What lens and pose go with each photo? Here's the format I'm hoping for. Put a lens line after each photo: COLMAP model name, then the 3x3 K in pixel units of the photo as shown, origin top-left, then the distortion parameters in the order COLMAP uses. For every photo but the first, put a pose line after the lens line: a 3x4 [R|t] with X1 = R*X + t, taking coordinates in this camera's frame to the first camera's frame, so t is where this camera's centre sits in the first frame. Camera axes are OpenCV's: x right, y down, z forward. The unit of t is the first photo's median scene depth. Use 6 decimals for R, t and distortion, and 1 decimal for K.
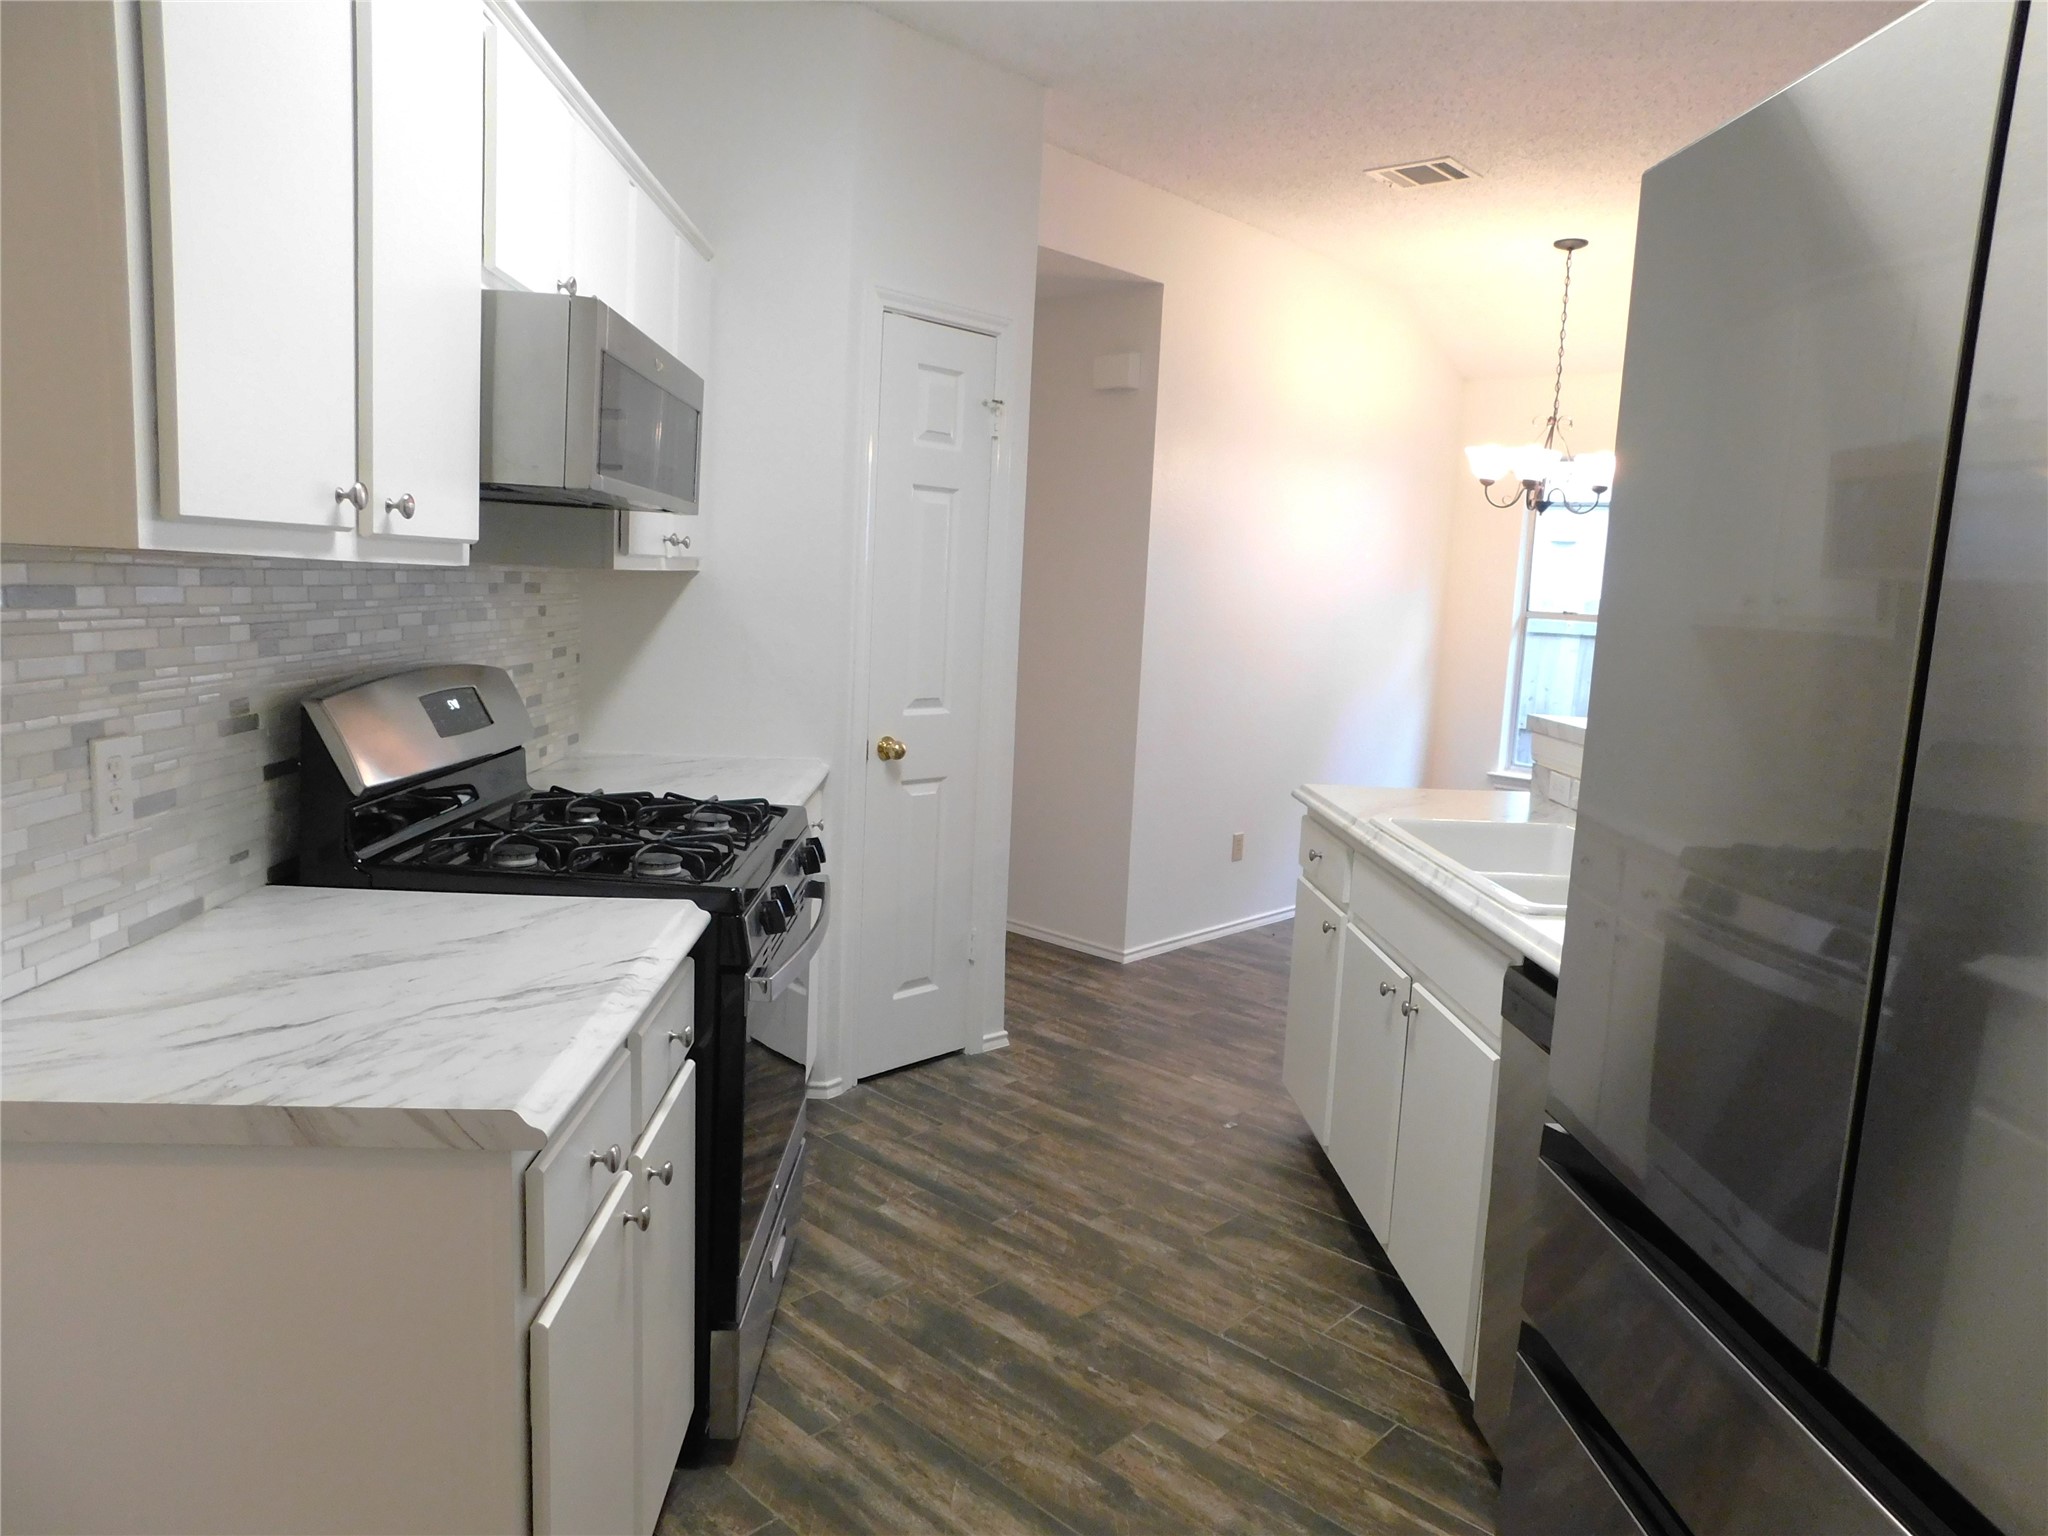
lens RADIAL K [[1352.5, 0, 1031.1], [0, 1352.5, 776.2], [0, 0, 1]] dist [-0.066466, 0.056958]
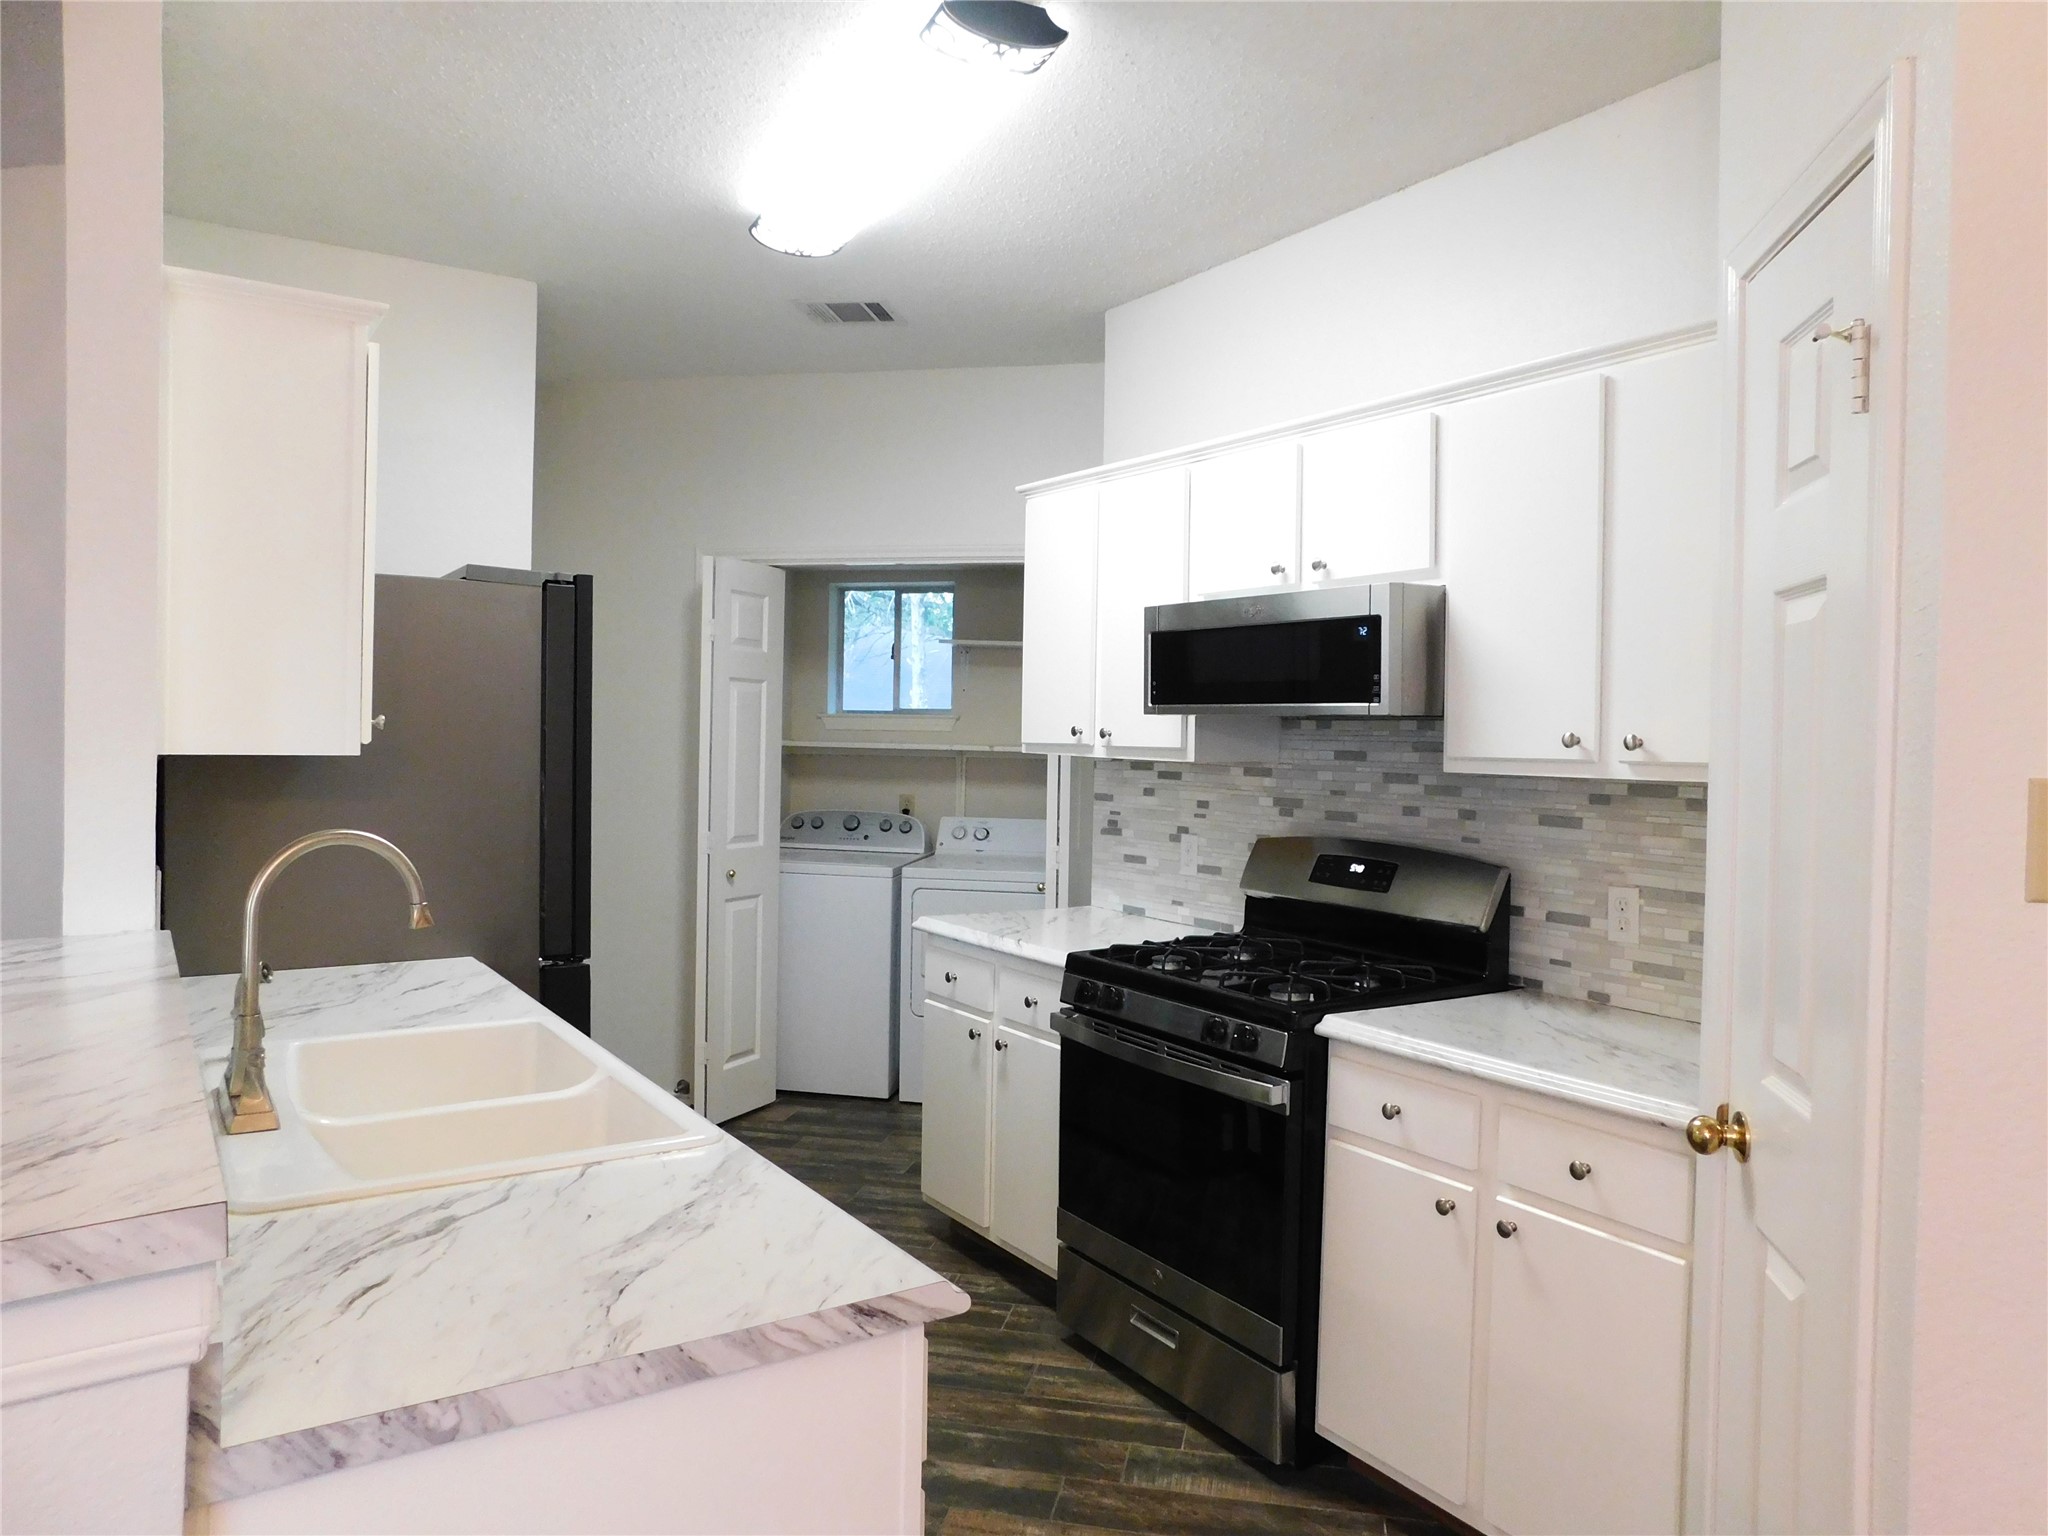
lens RADIAL K [[1352.5, 0, 1033.0], [0, 1352.5, 761.6], [0, 0, 1]] dist [-0.066466, 0.056958]
pose [[-0.849409, -0.043409, -0.525946, 0.621253], [-0.124877, 0.984841, 0.120393, -0.306789], [0.512747, 0.167941, -0.841954, 2.114639]]
